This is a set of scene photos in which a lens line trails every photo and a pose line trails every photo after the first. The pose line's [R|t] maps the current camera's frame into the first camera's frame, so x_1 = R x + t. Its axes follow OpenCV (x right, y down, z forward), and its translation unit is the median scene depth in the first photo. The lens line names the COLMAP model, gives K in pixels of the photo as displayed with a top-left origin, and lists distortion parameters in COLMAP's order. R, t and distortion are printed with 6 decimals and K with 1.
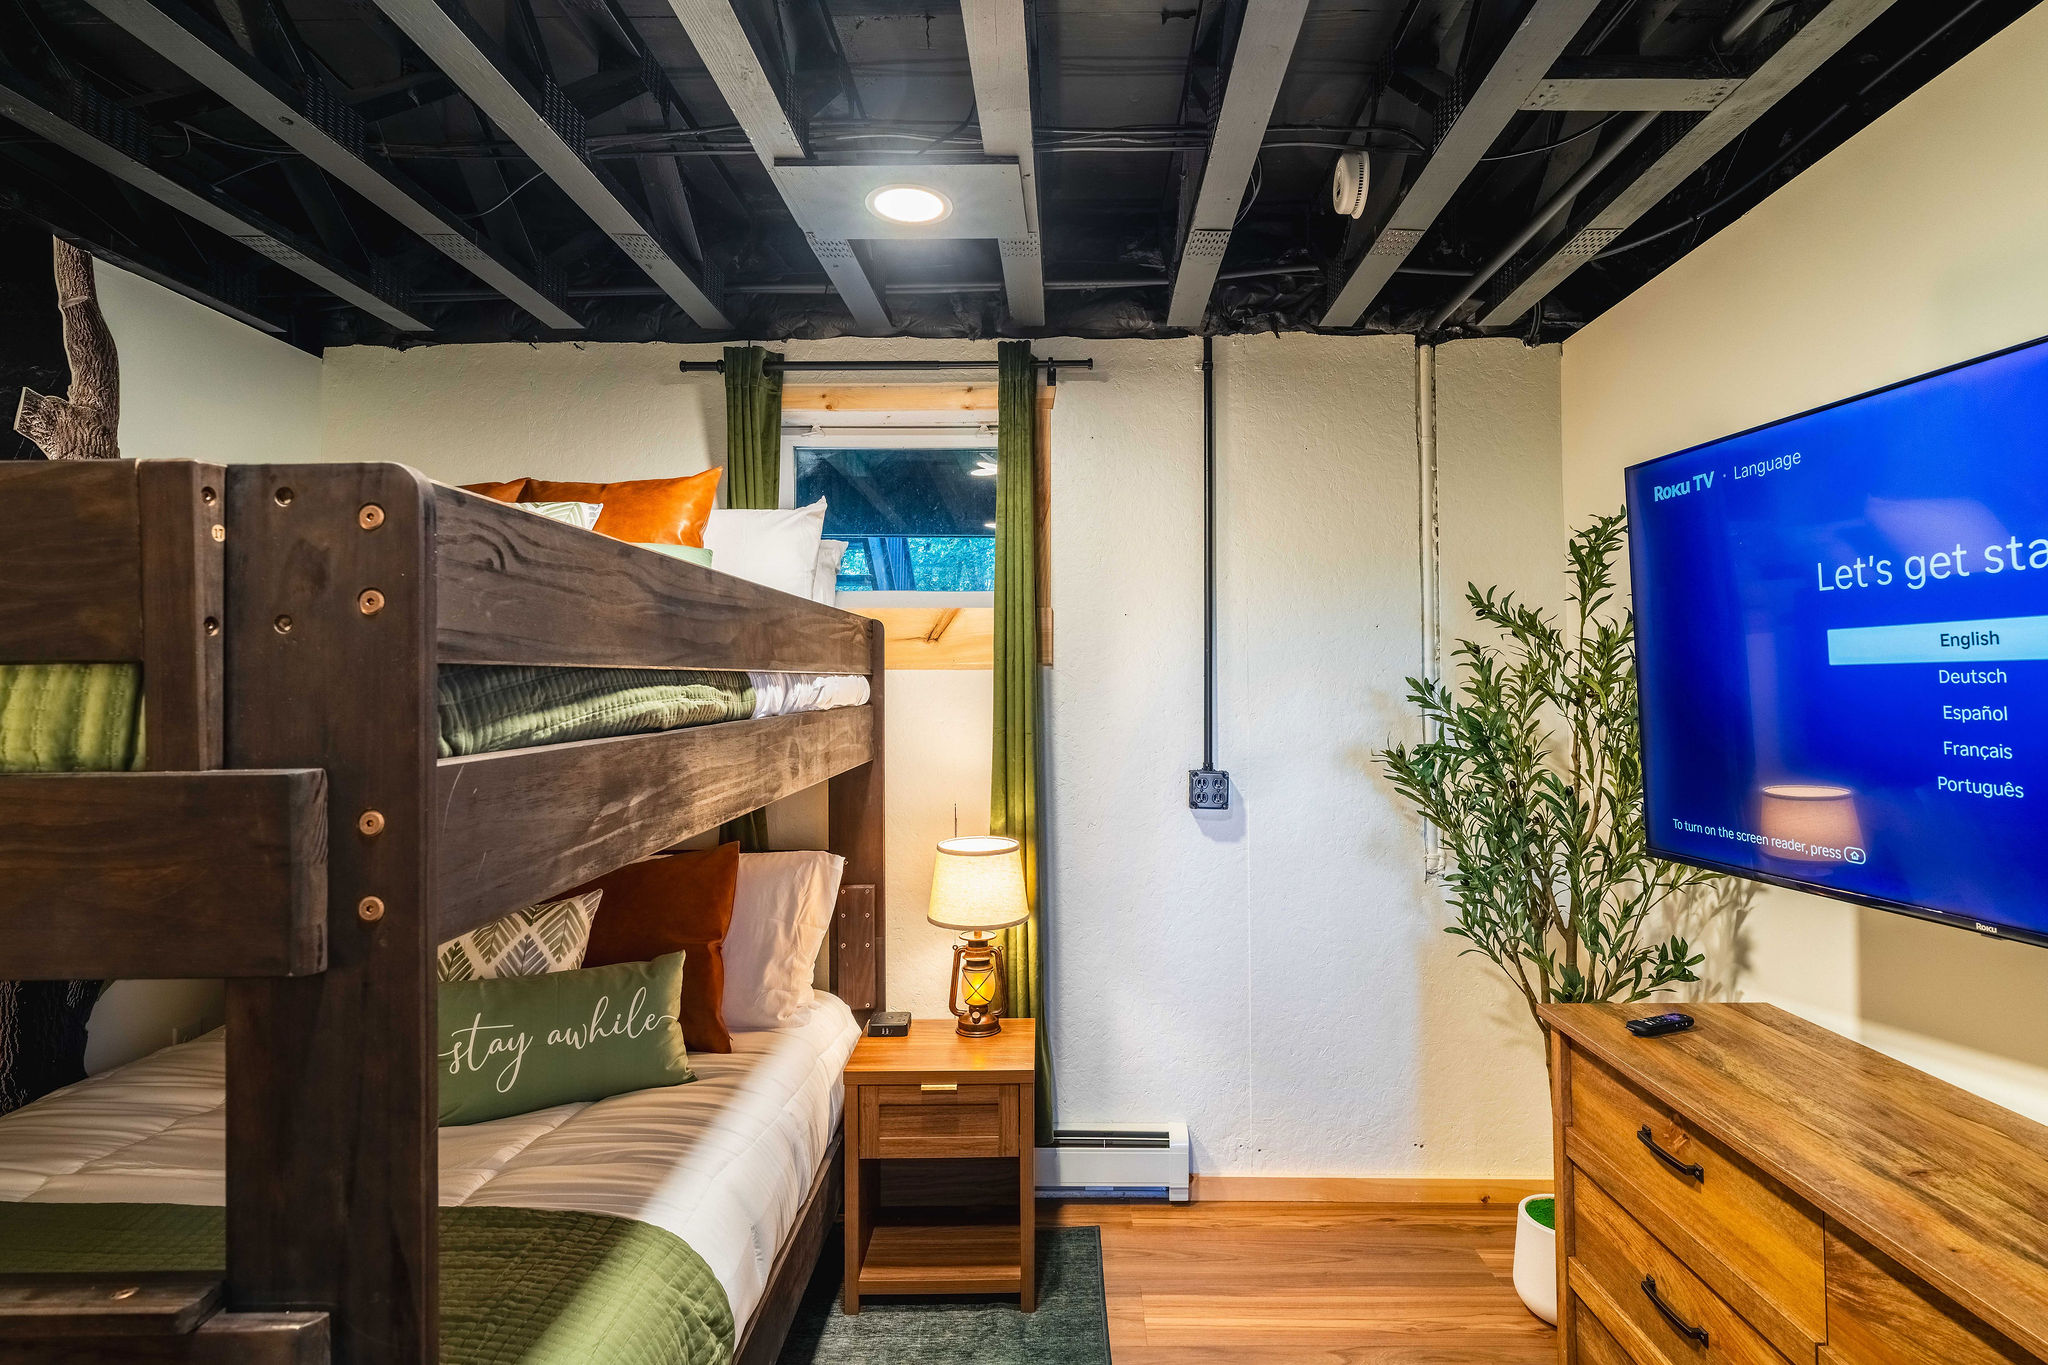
lens RADIAL K [[1036.8, 0, 1028.2], [0, 1036.8, 658.3], [0, 0, 1]] dist [-0.002729, -0.000185]
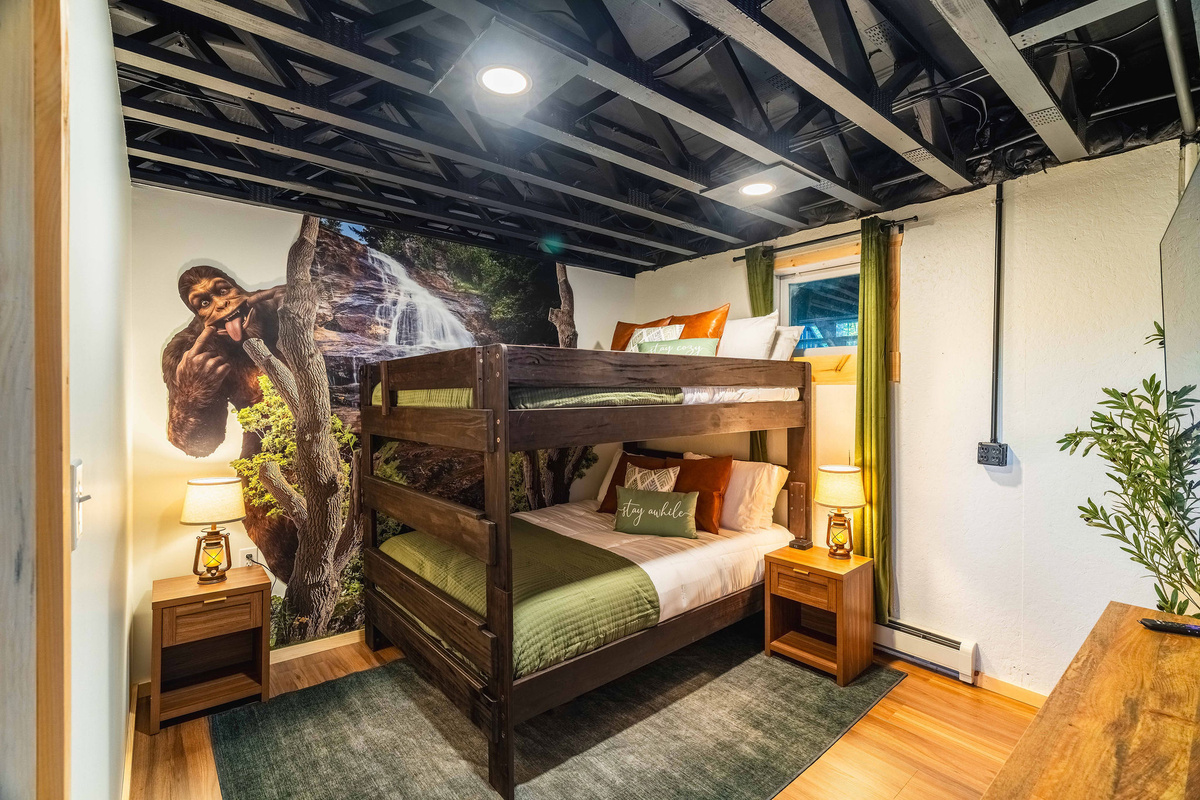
lens RADIAL K [[539.9, 0, 600.0], [0, 539.9, 400.0], [0, 0, 1]] dist [-0.000909, 0.000040]
pose [[0.645576, 0.014110, -0.763565, 0.467250], [0.018137, 0.999264, 0.033800, -0.003990], [0.763480, -0.035669, 0.644845, -0.066179]]
